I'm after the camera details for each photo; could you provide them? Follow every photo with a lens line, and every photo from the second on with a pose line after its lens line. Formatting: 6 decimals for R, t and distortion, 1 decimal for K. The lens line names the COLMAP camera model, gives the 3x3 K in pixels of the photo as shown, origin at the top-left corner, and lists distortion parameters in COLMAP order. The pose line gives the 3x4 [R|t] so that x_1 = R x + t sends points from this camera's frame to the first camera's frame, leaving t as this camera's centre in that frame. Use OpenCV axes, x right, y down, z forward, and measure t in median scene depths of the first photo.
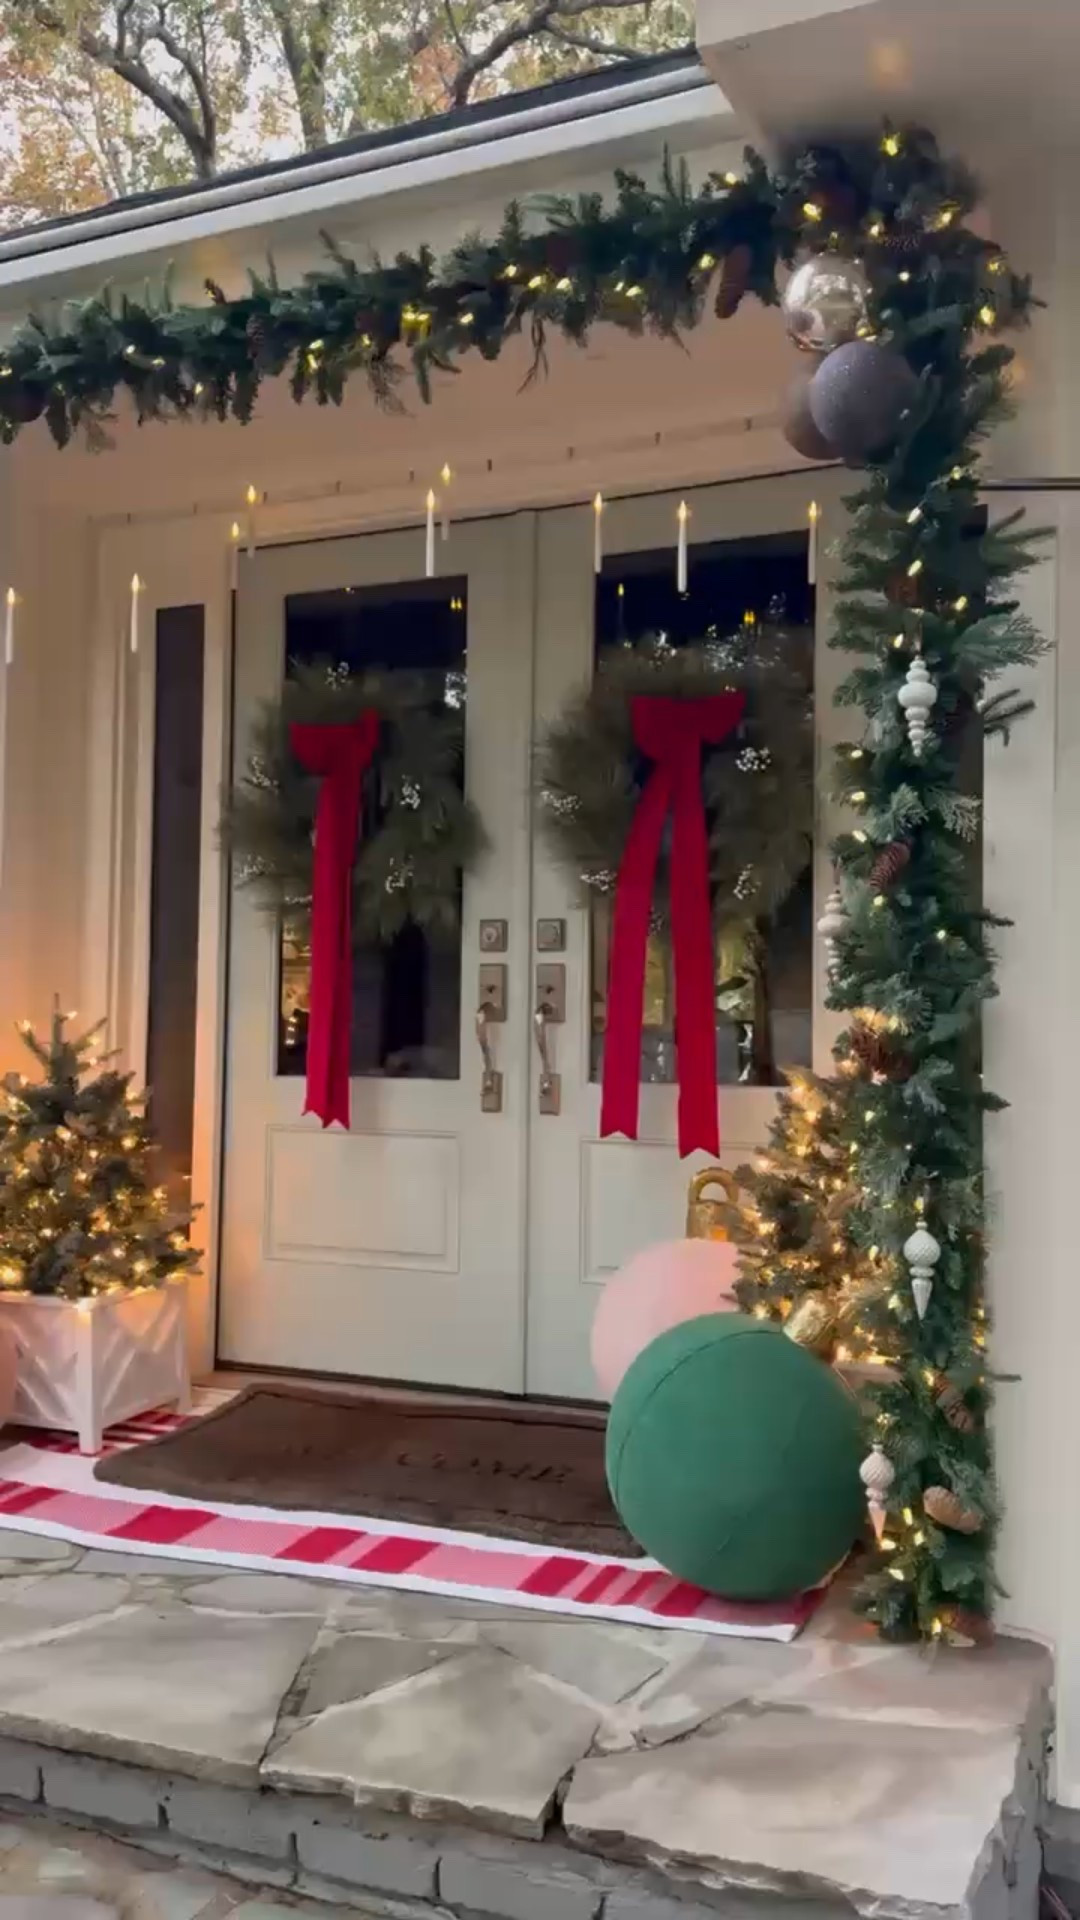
lens RADIAL K [[1546.9, 0, 540.0], [0, 1546.9, 960.0], [0, 0, 1]] dist [0.004086, 0.000969]
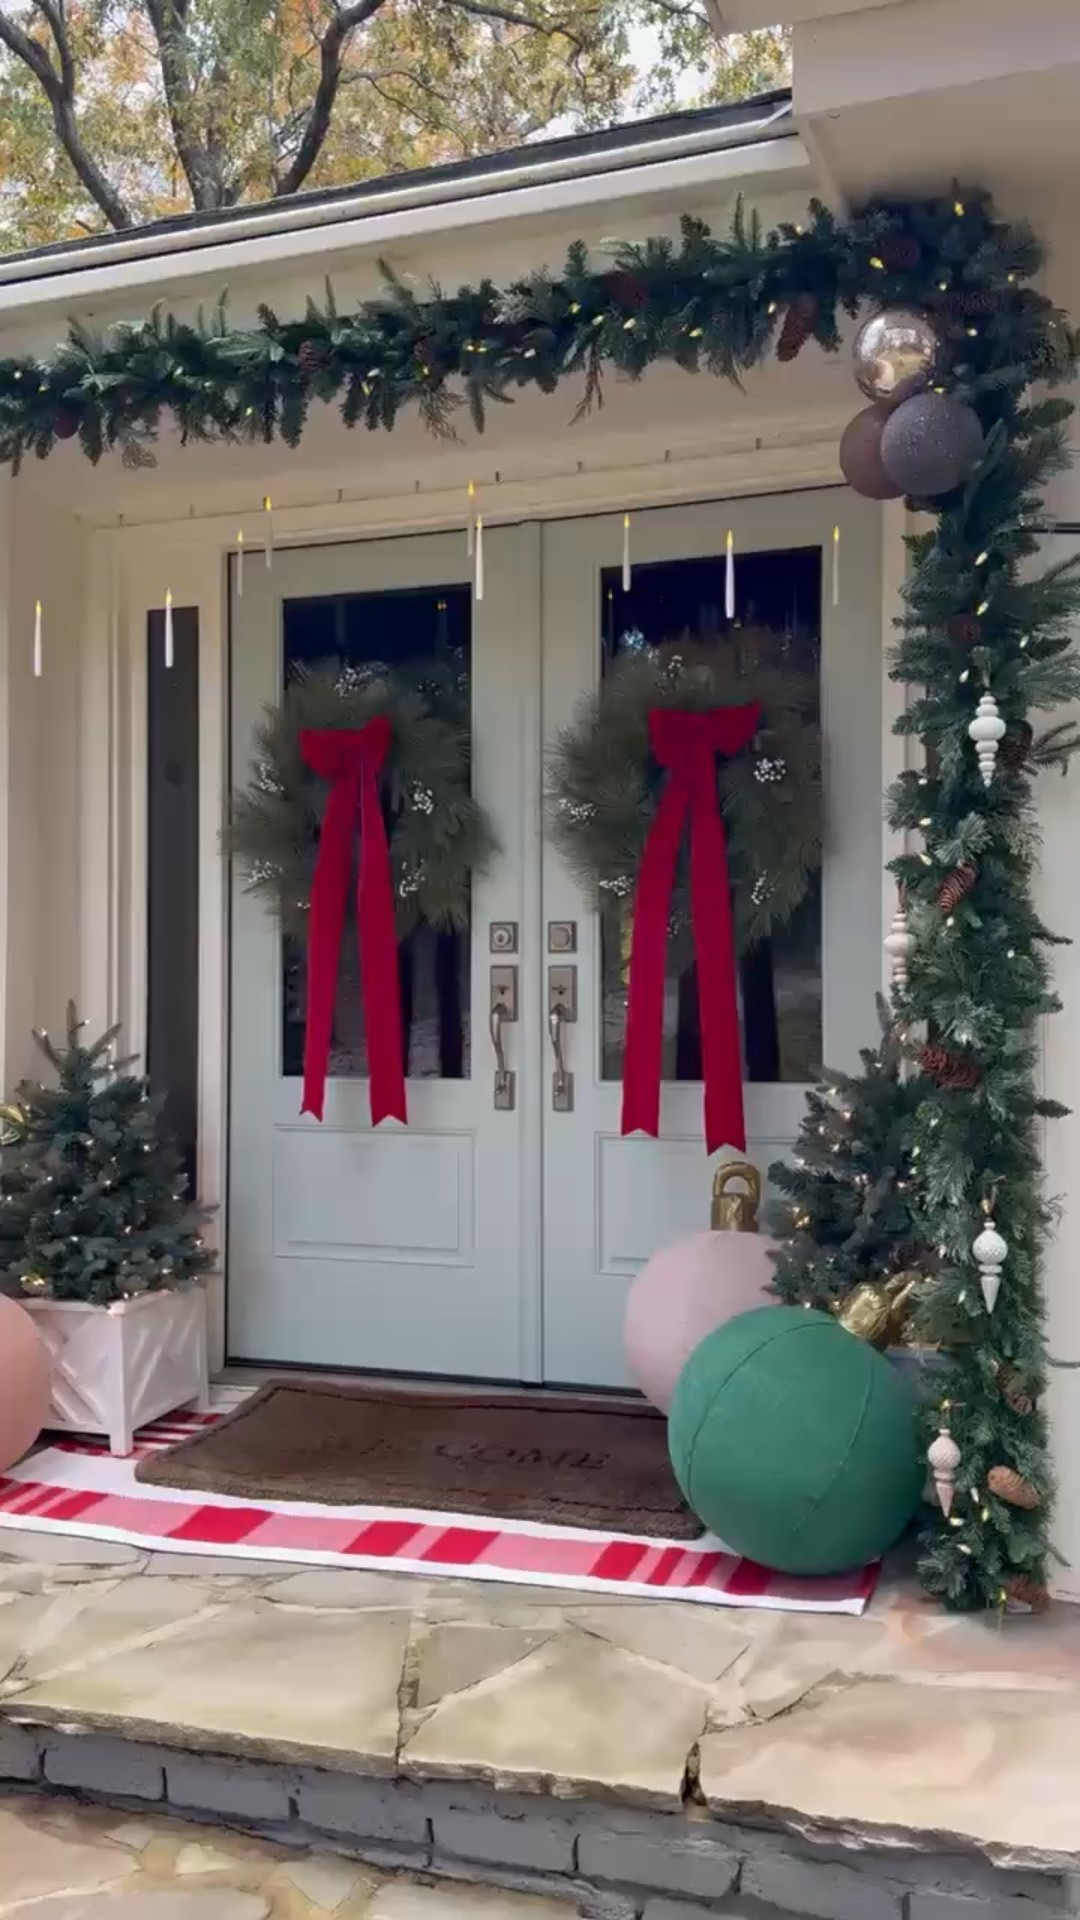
lens RADIAL K [[1546.9, 0, 540.0], [0, 1546.9, 960.0], [0, 0, 1]] dist [0.004086, 0.000969]
pose [[0.997086, -0.012310, 0.075290, -0.124054], [0.010793, 0.999731, 0.020516, -0.032236], [-0.075522, -0.019643, 0.996951, -0.035142]]
